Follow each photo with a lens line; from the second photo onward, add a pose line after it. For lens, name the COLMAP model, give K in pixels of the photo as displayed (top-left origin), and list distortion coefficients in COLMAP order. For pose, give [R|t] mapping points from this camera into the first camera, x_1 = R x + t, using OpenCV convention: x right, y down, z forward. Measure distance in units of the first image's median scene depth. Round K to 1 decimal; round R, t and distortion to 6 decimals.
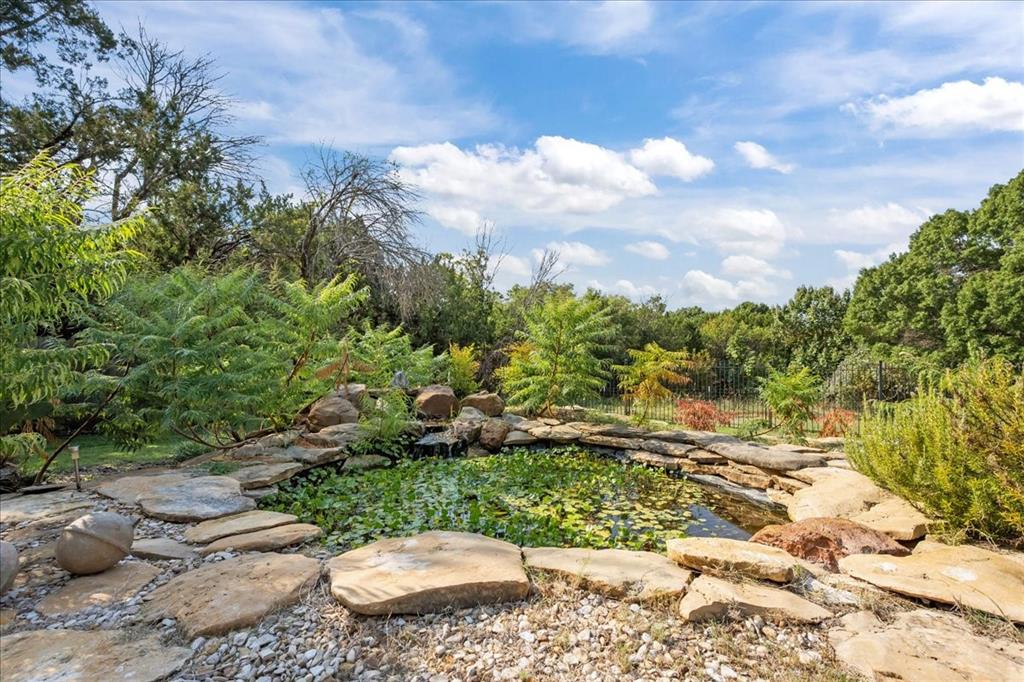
lens RADIAL K [[405.1, 0, 518.2], [0, 405.1, 346.5], [0, 0, 1]] dist [0.000740, 0.000061]
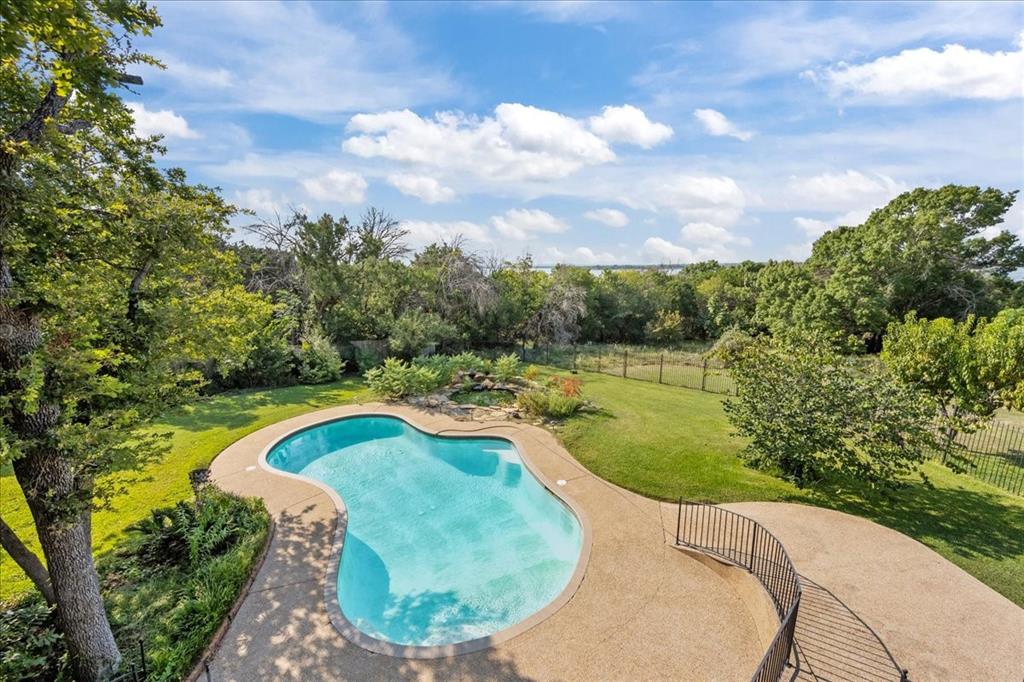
lens RADIAL K [[405.1, 0, 518.2], [0, 405.1, 346.5], [0, 0, 1]] dist [0.000740, 0.000061]
pose [[0.994070, 0.006133, 0.108565, -0.010504], [-0.015193, 0.996448, 0.082829, -0.018824], [-0.107671, -0.083987, 0.990633, -0.110752]]
